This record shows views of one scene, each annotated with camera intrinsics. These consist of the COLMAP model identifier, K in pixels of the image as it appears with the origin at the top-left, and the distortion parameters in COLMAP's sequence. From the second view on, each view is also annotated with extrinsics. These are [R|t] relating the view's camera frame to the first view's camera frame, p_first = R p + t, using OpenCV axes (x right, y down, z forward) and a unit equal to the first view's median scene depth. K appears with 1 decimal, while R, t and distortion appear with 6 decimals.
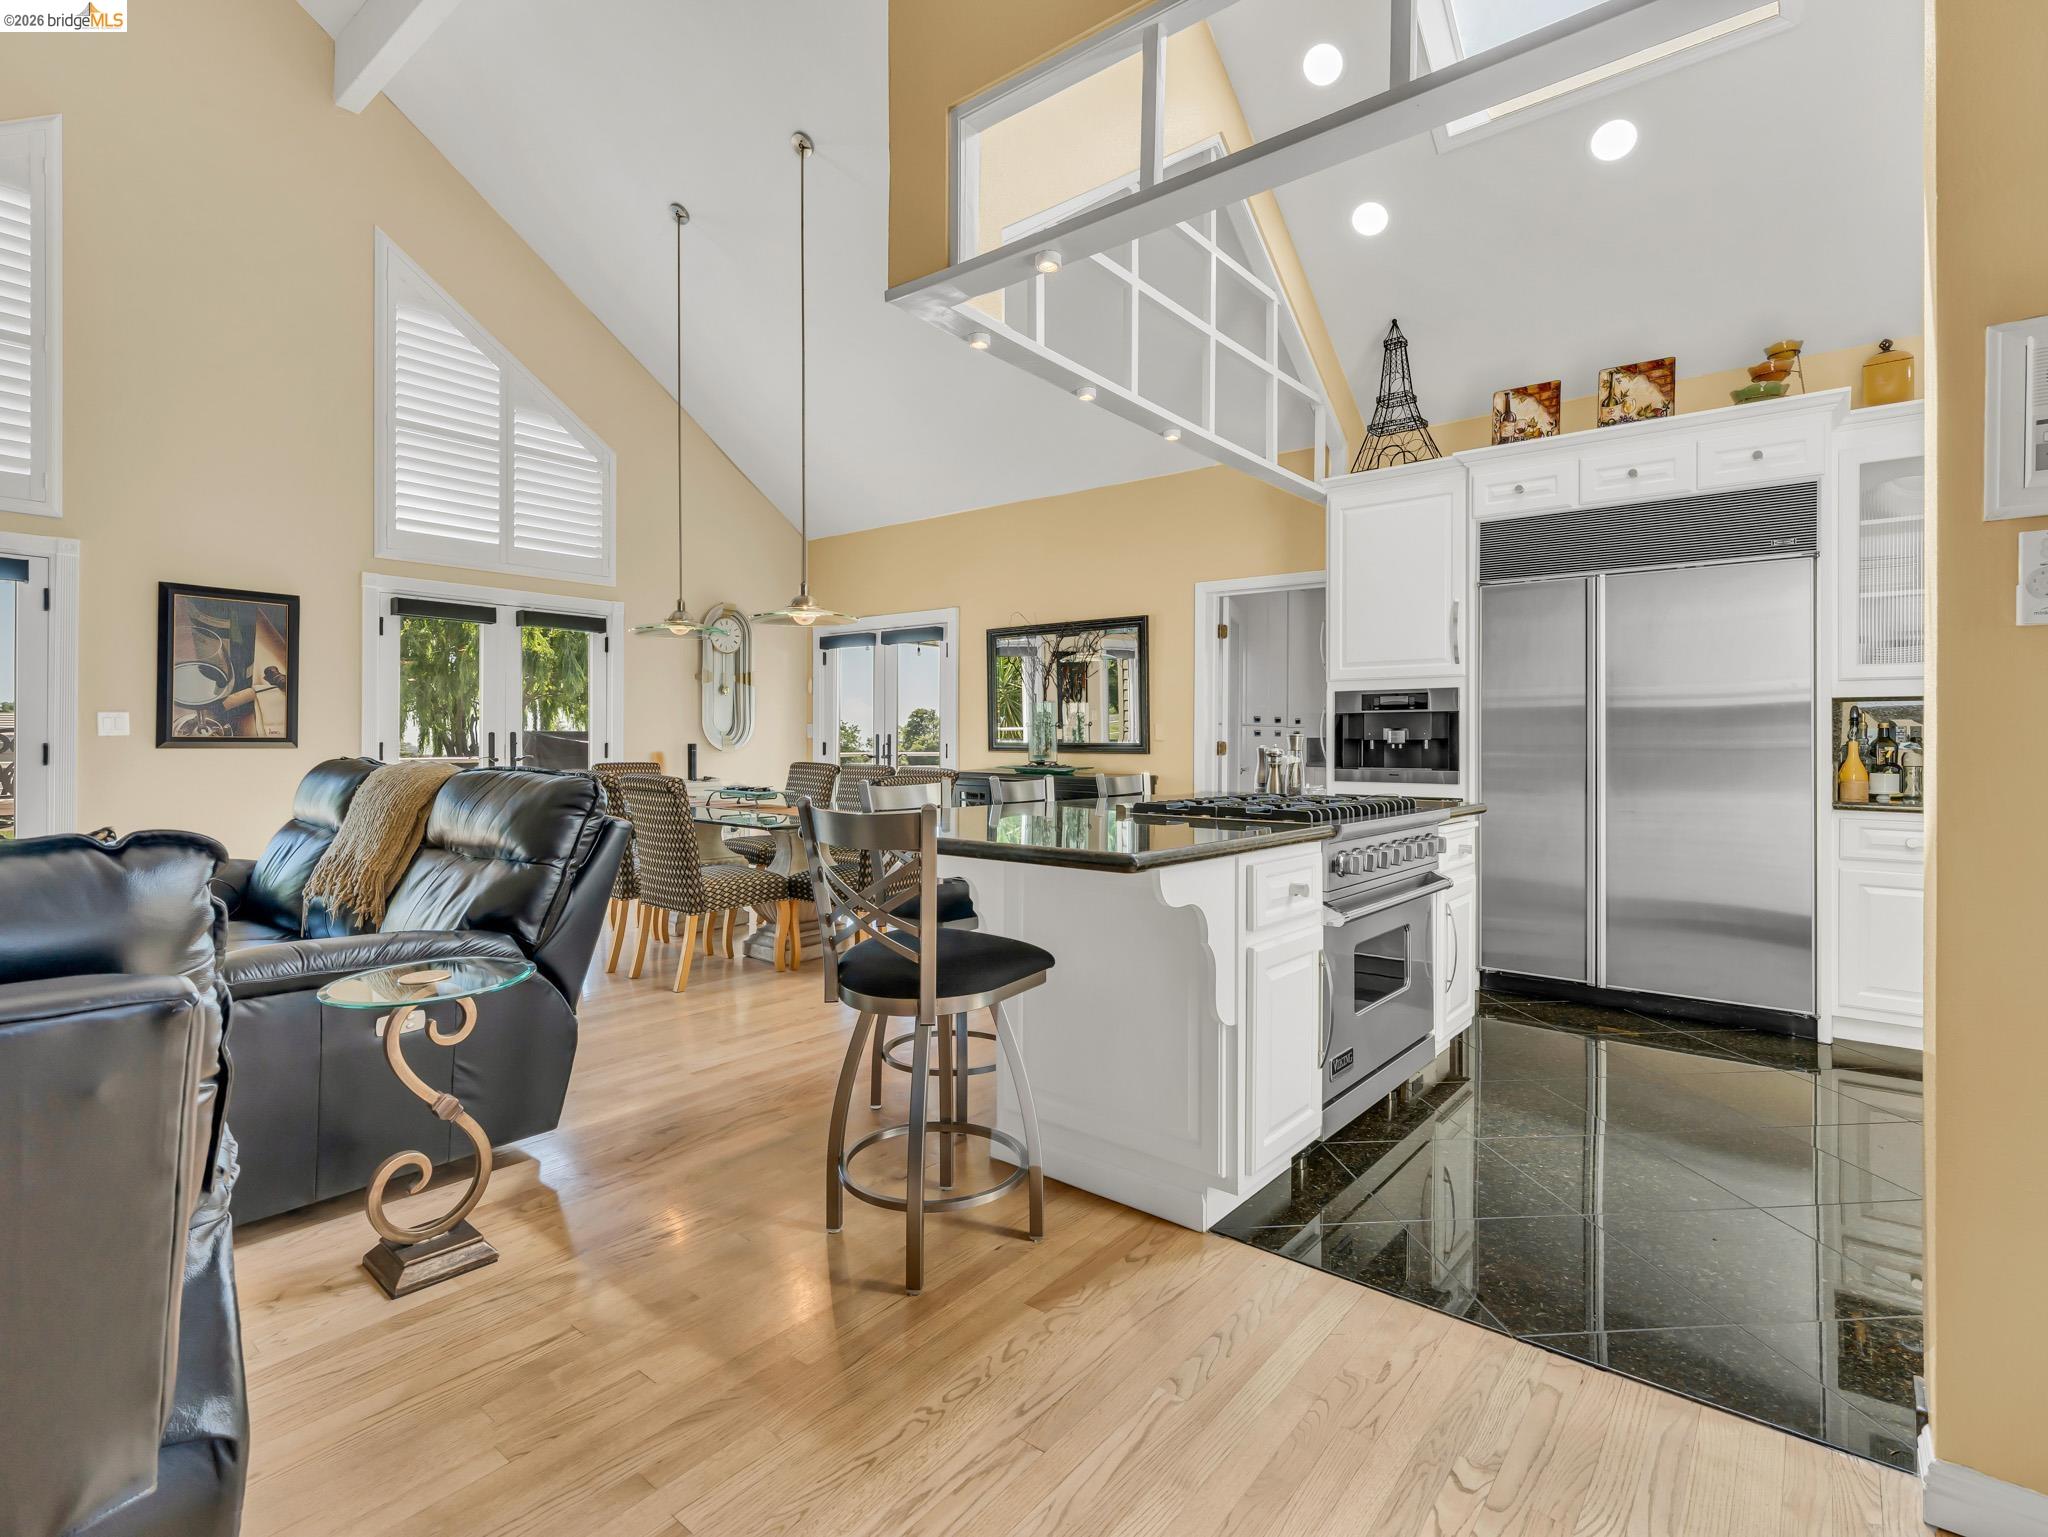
lens RADIAL K [[989.1, 0, 1013.8], [0, 989.1, 736.4], [0, 0, 1]] dist [-0.001000, 0.000979]
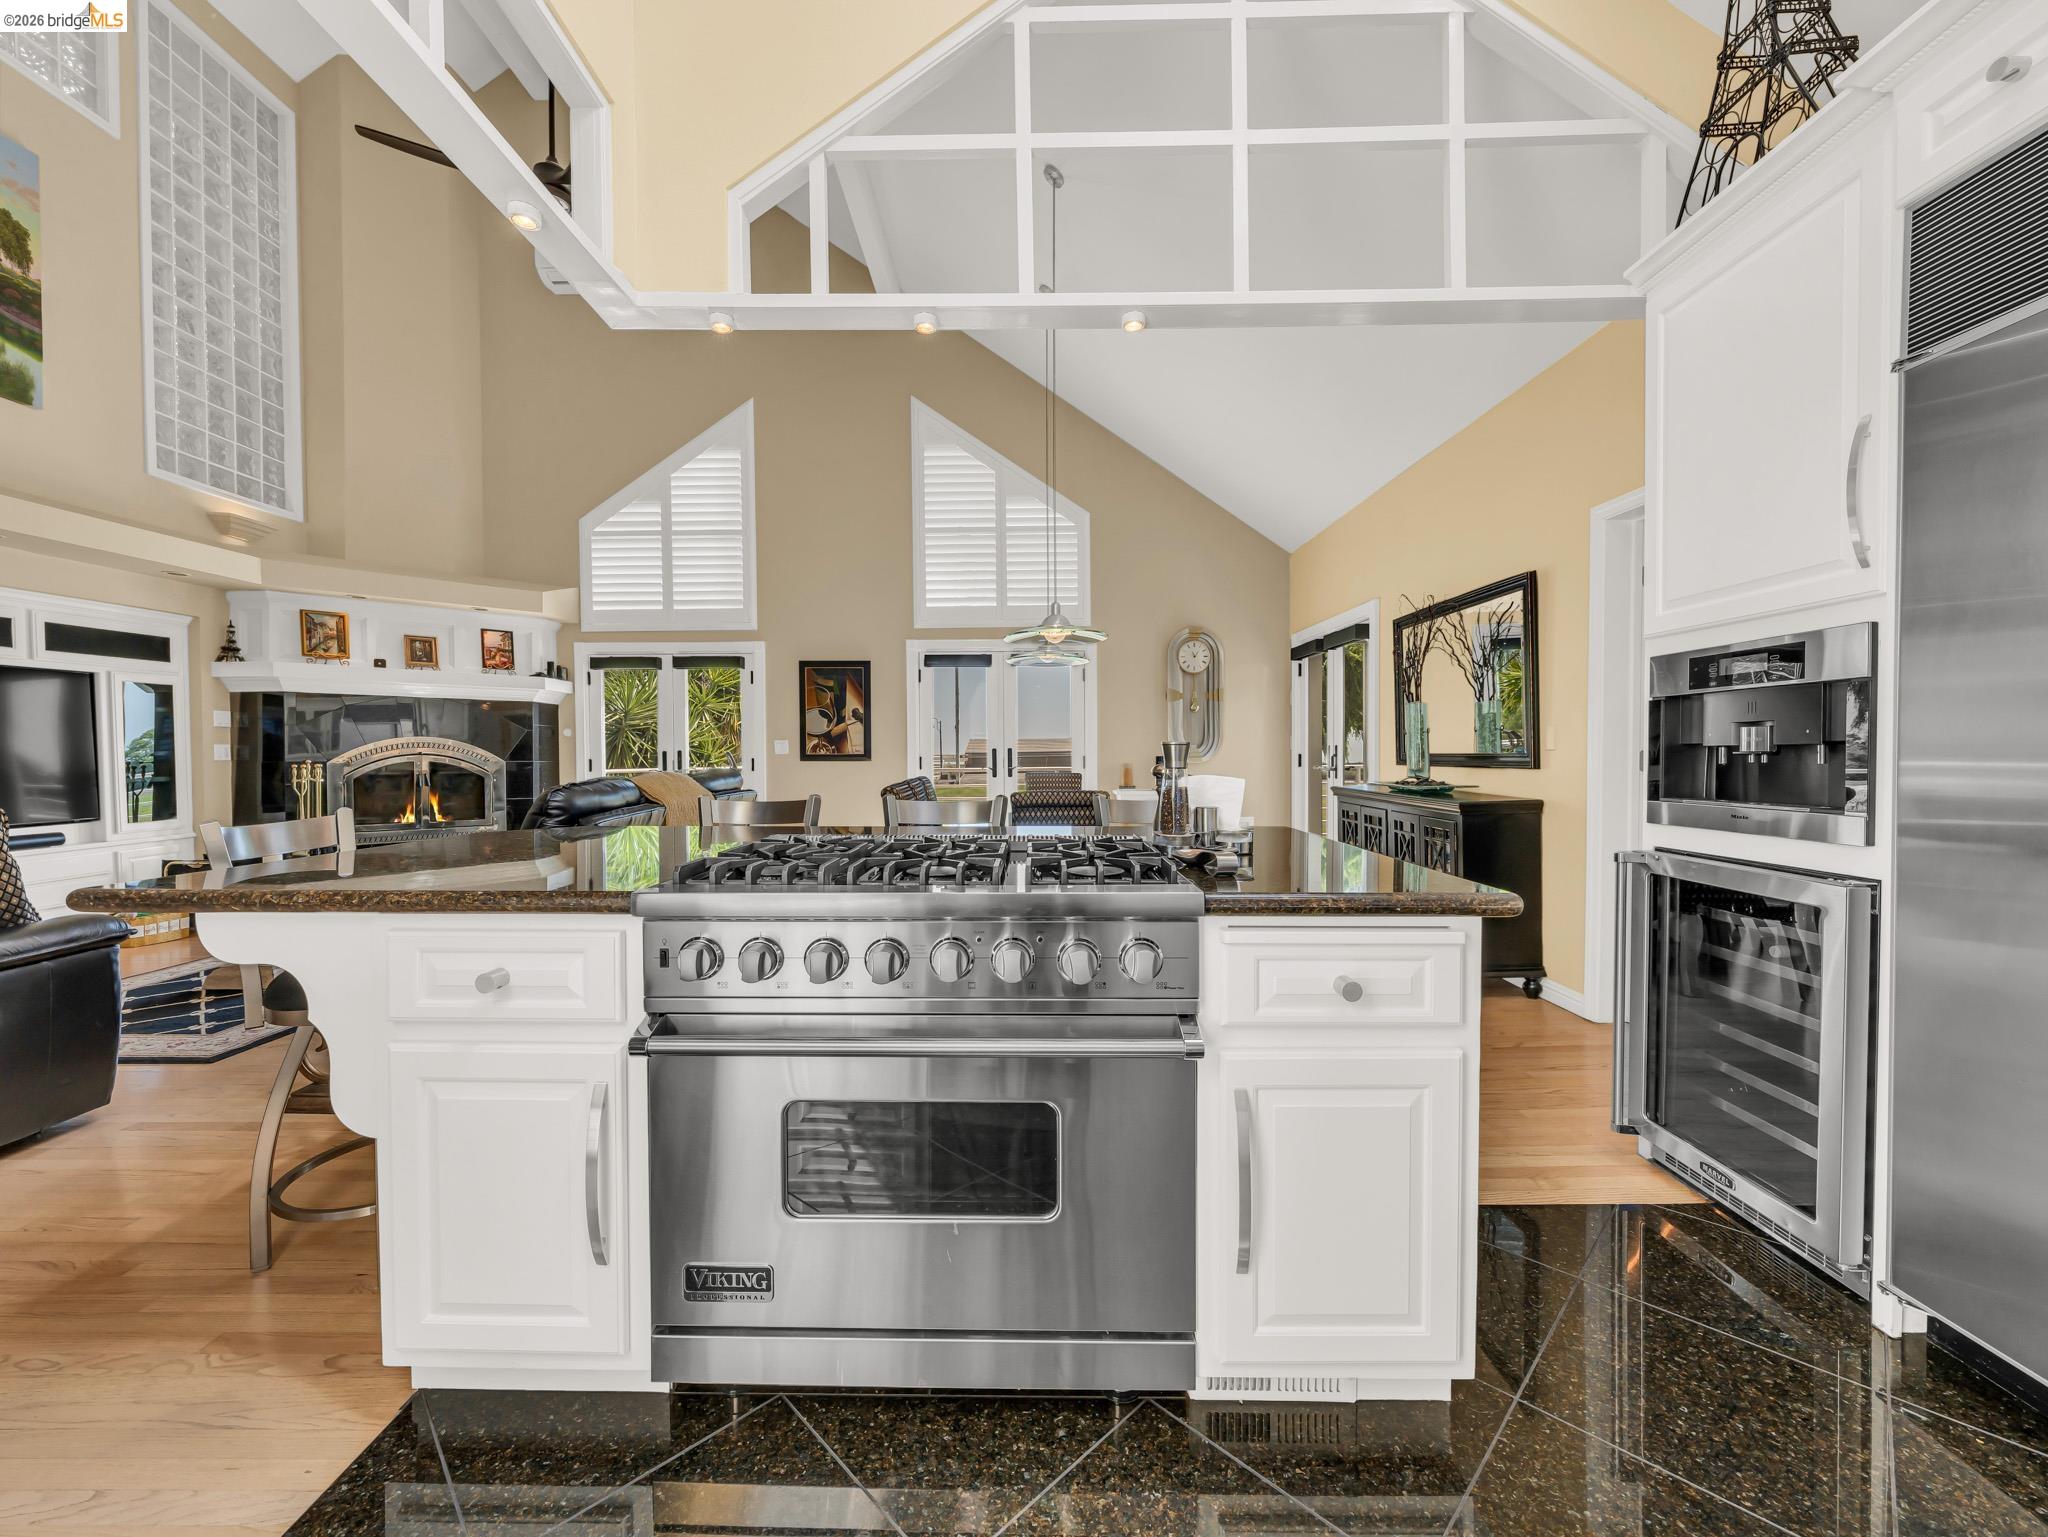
lens RADIAL K [[814.9, 0, 1020.2], [0, 814.9, 769.6], [0, 0, 1]] dist [-0.007365, 0.001792]
pose [[0.627328, 0.008057, -0.778713, 0.426392], [0.012289, 0.999720, 0.020244, 0.002464], [0.778658, -0.022270, 0.627053, 0.424281]]
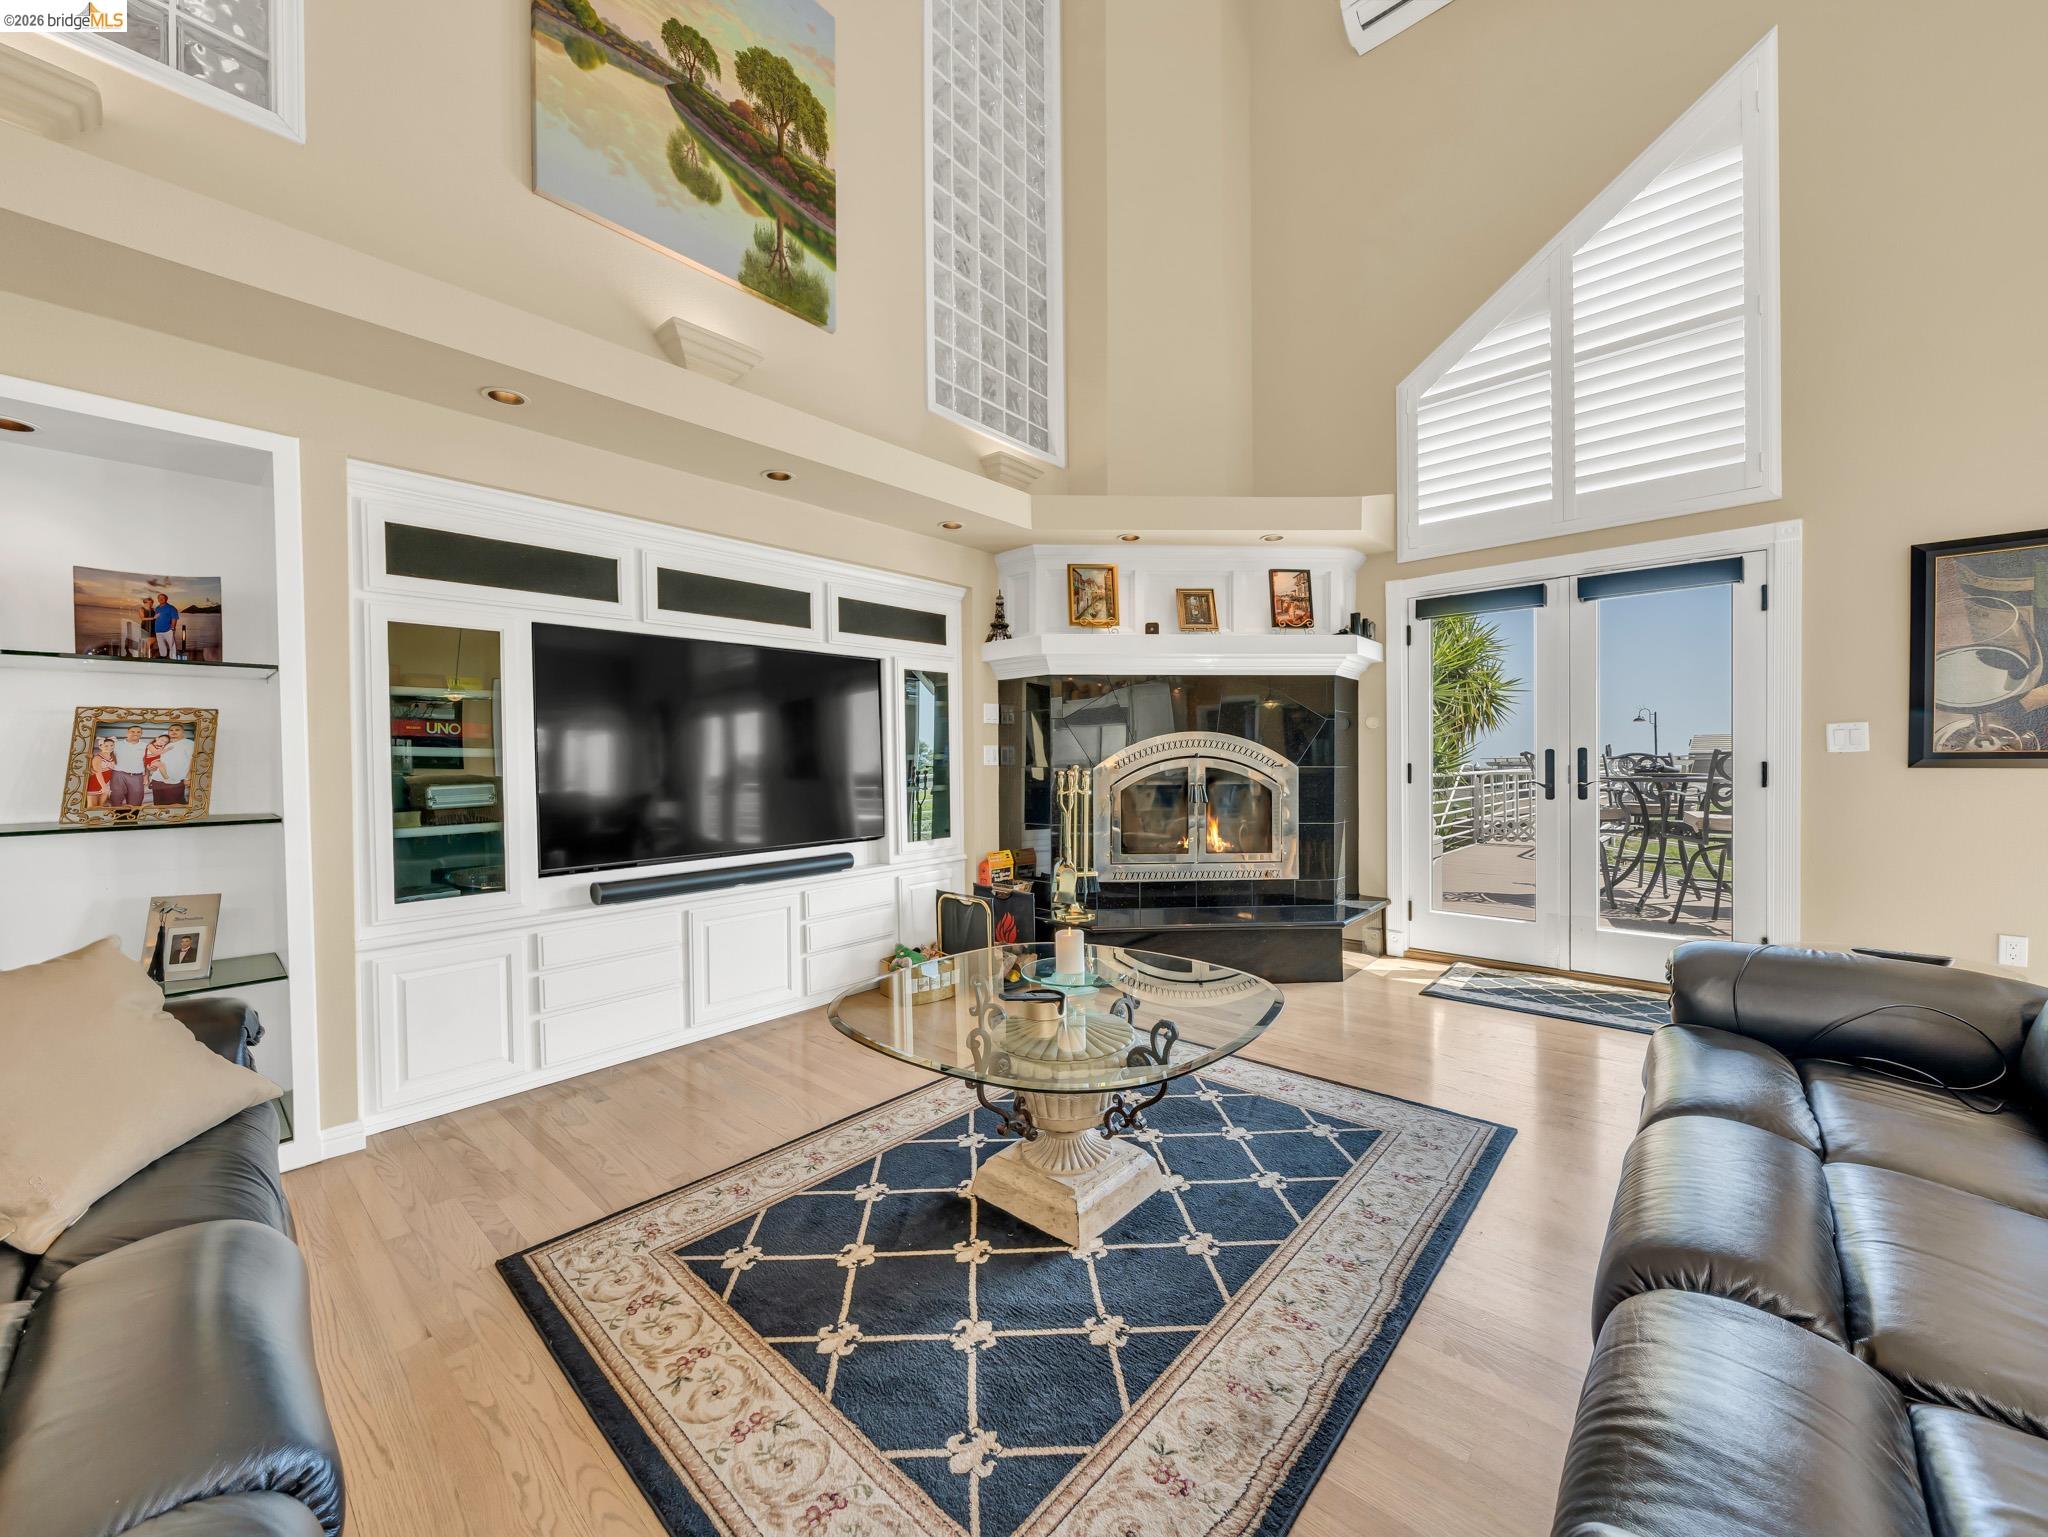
lens RADIAL K [[777.5, 0, 1023.5], [0, 777.5, 771.5], [0, 0, 1]] dist [-0.005045, -0.000016]
pose [[-0.046061, 0.009994, -0.998889, -0.244175], [0.015862, 0.999831, 0.009272, -0.001330], [0.998813, -0.015418, -0.046211, 0.347558]]
